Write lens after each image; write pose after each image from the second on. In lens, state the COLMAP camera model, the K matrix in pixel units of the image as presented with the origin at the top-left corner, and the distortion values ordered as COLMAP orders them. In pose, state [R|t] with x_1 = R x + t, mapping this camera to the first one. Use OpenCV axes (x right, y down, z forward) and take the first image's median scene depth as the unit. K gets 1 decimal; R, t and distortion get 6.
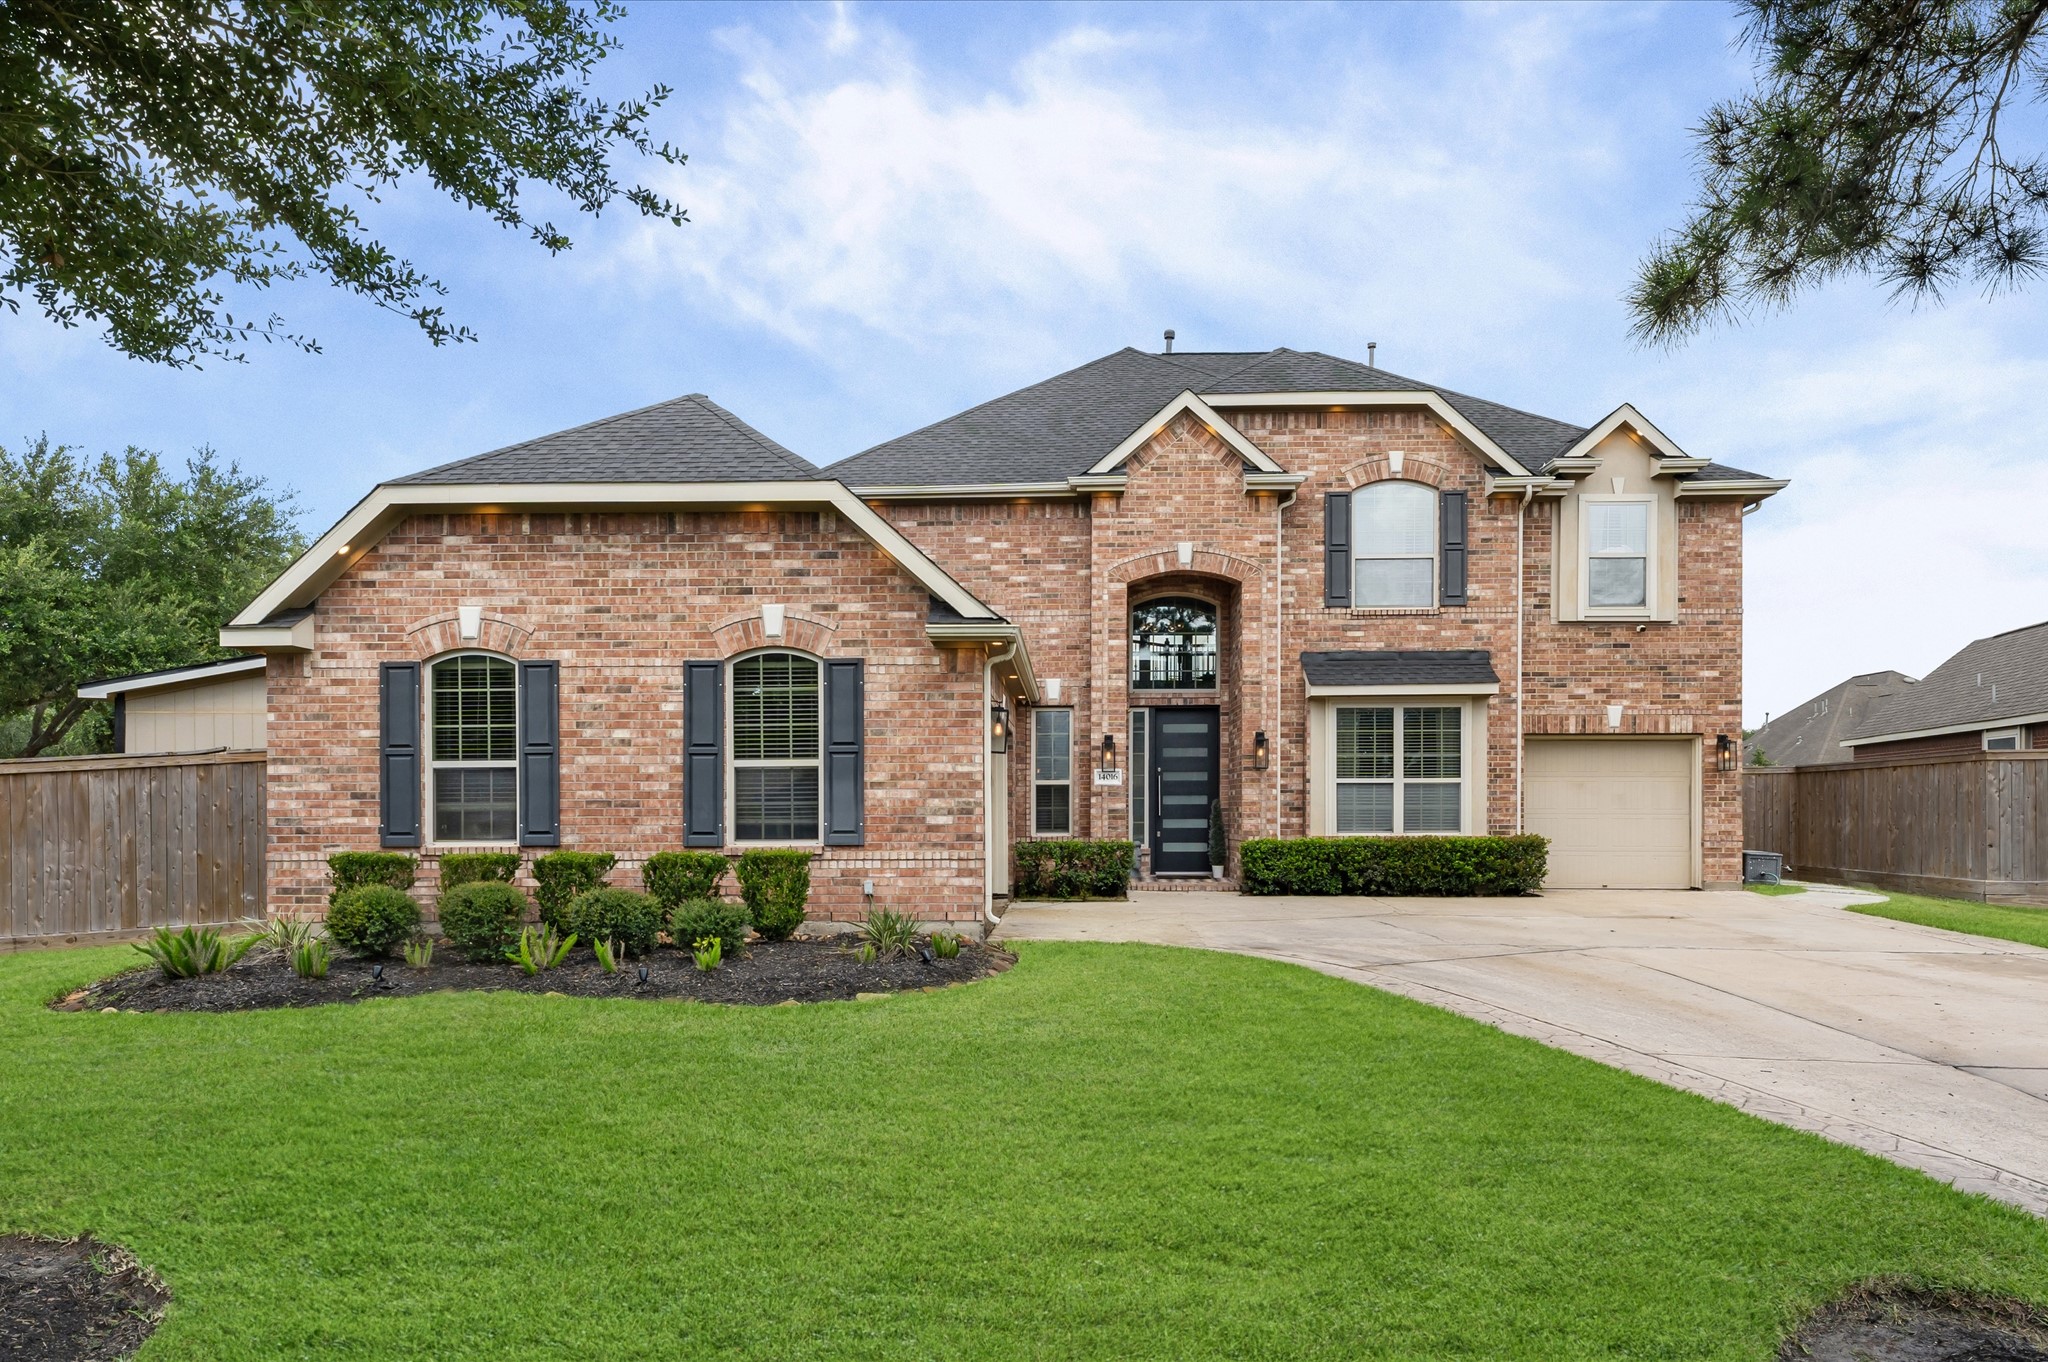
lens RADIAL K [[1235.4, 0, 1057.7], [0, 1235.4, 830.1], [0, 0, 1]] dist [0.004294, 0.001061]
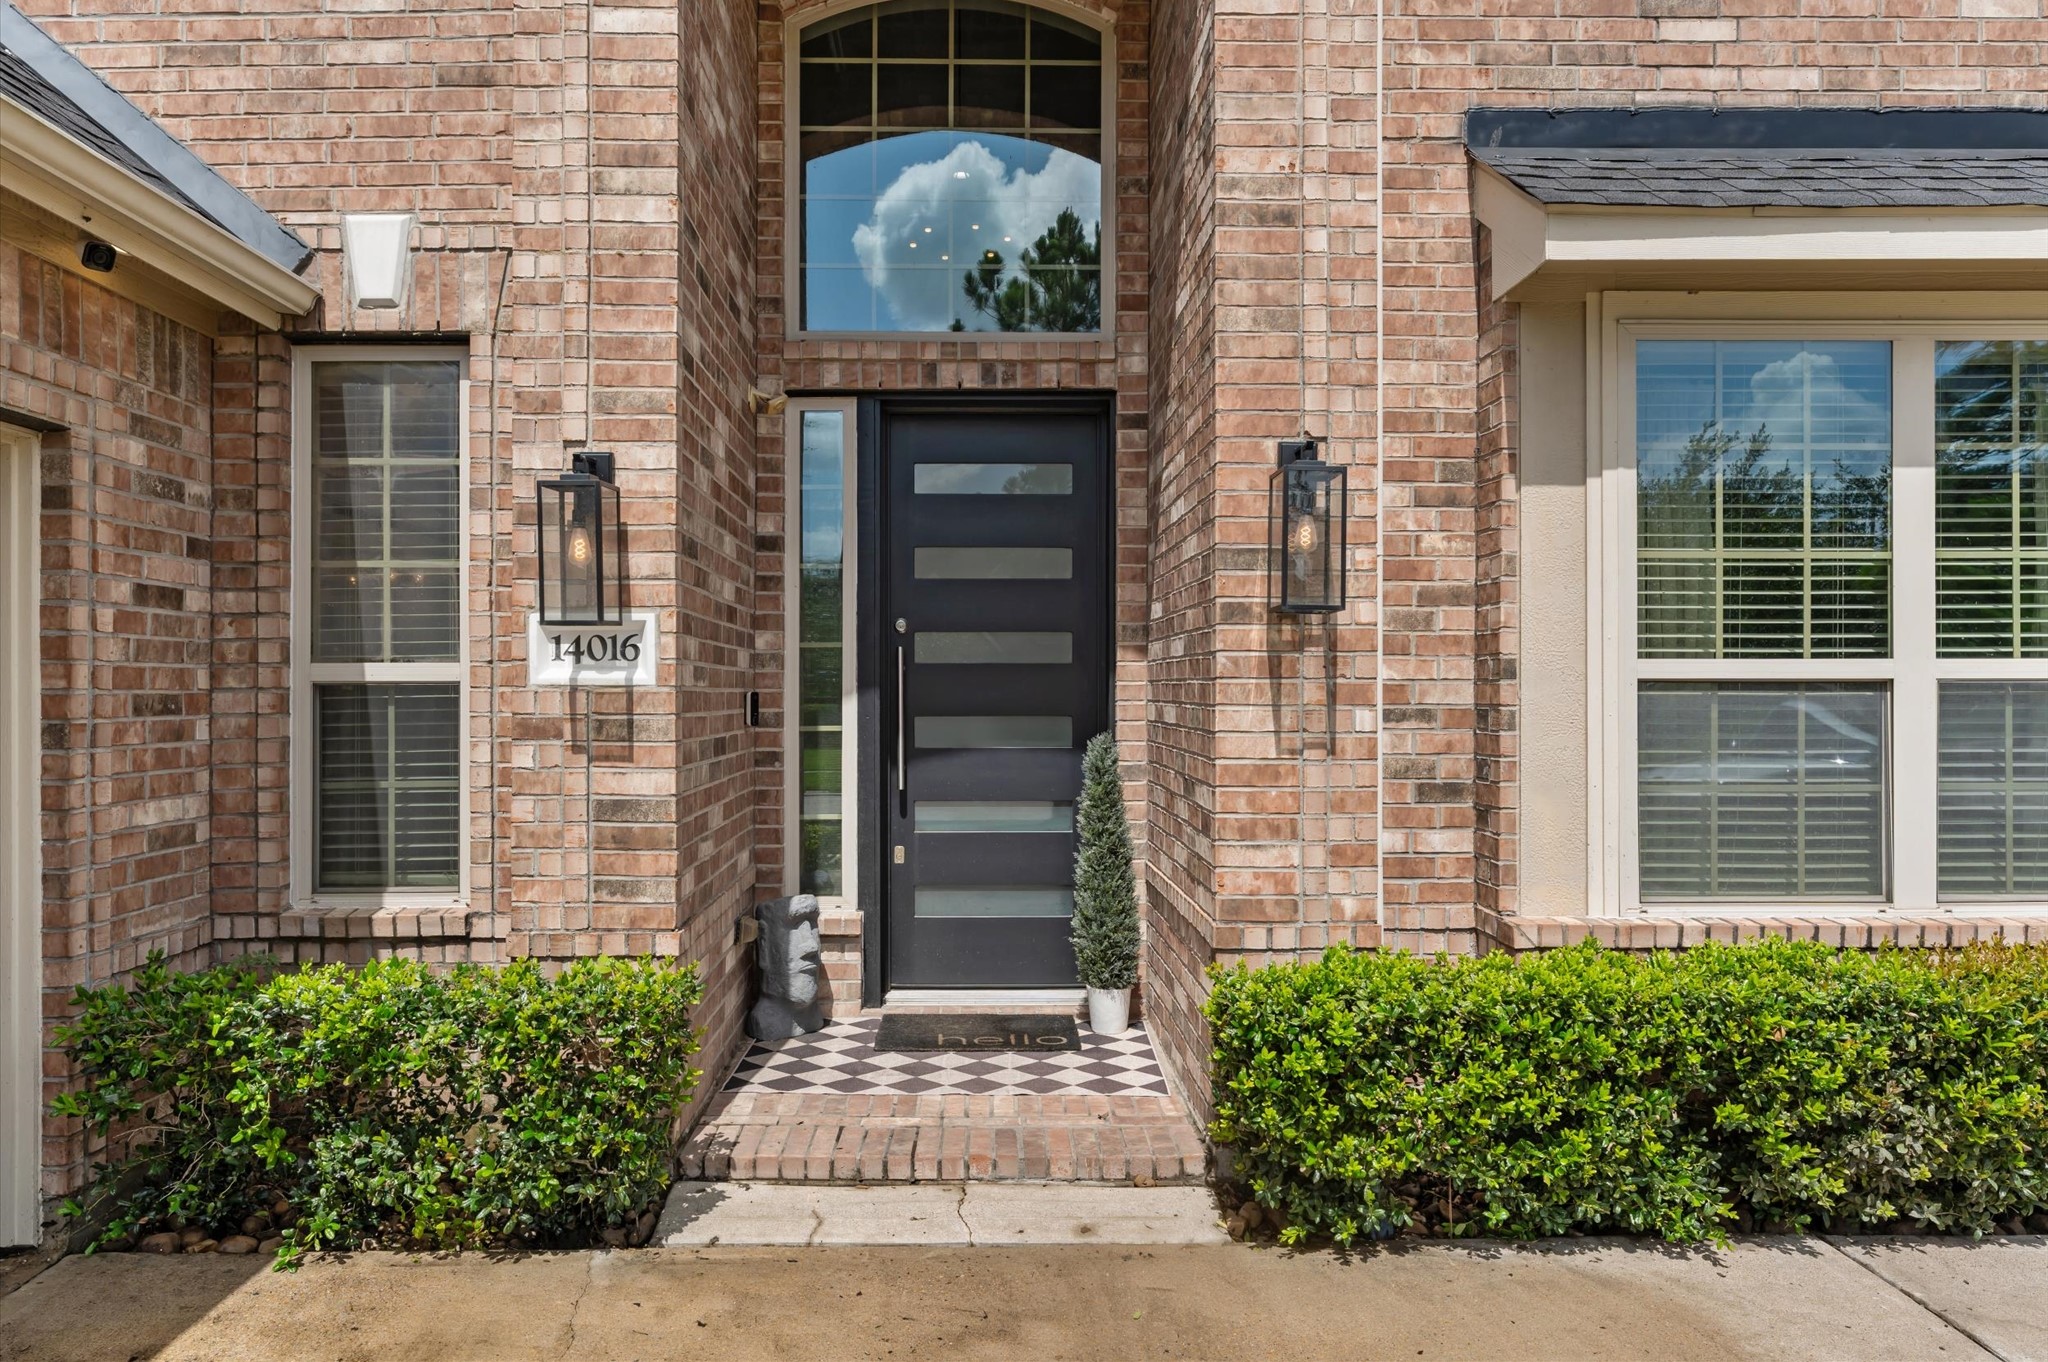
lens RADIAL K [[1336.5, 0, 995.9], [0, 1336.5, 682.3], [0, 0, 1]] dist [-0.002439, 0.001728]
pose [[0.999345, 0.001180, 0.036181, 0.102503], [-0.000467, 0.999806, -0.019702, -0.032978], [-0.036197, 0.019672, 0.999151, 0.768331]]
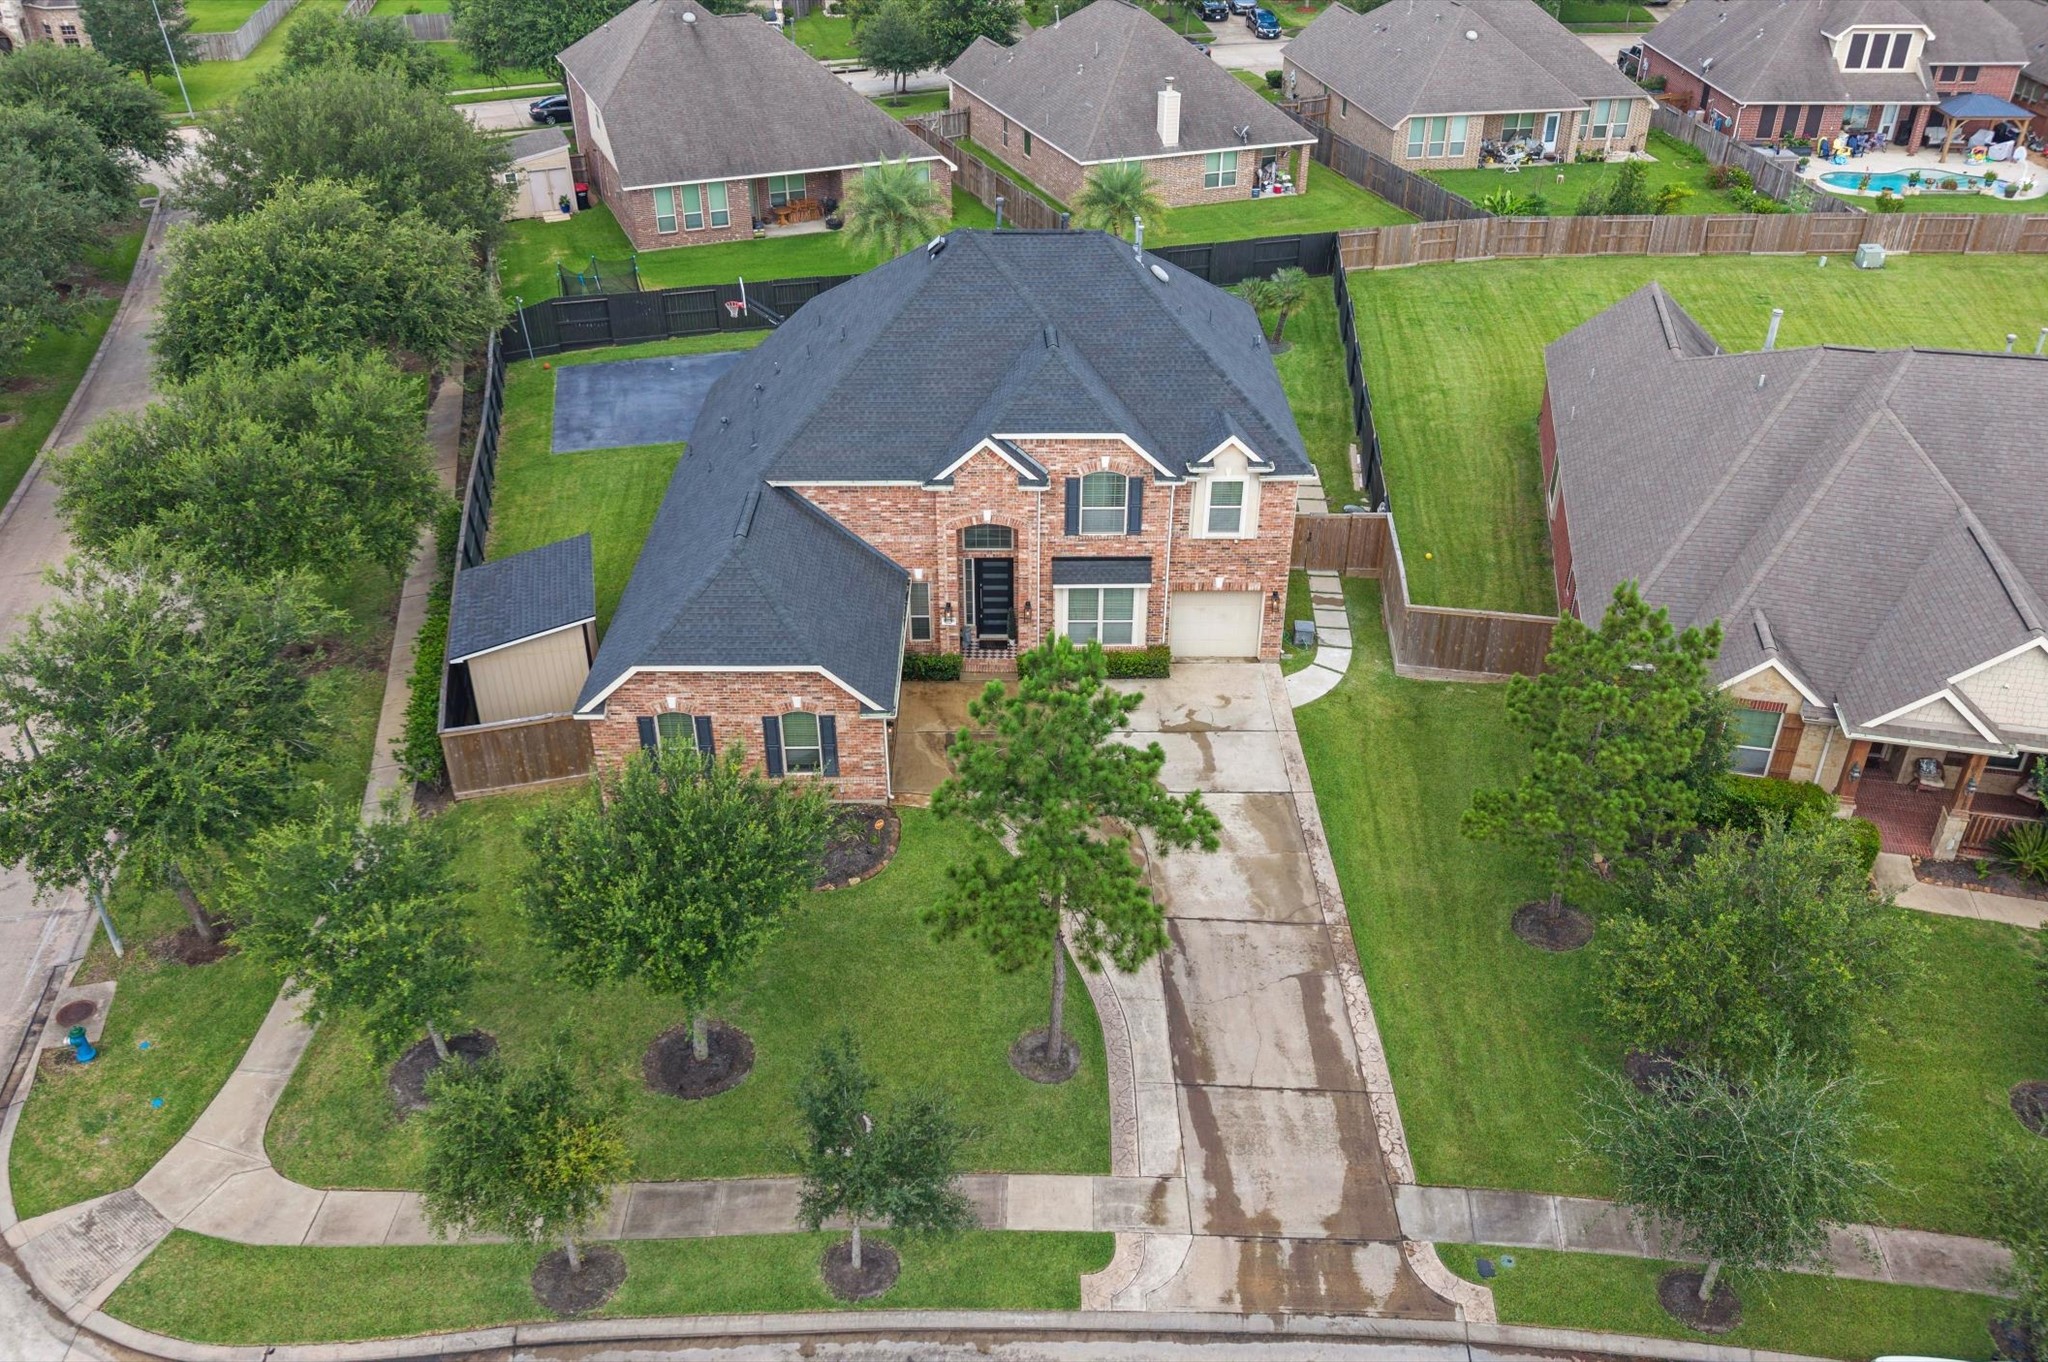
lens RADIAL K [[1479.1, 0, 1031.0], [0, 1479.1, 695.5], [0, 0, 1]] dist [0.126065, 0.000929]
pose [[0.999506, -0.012047, 0.029025, 0.100597], [-0.004878, 0.852931, 0.522001, -1.142098], [-0.031045, -0.521884, 0.852451, -1.015929]]
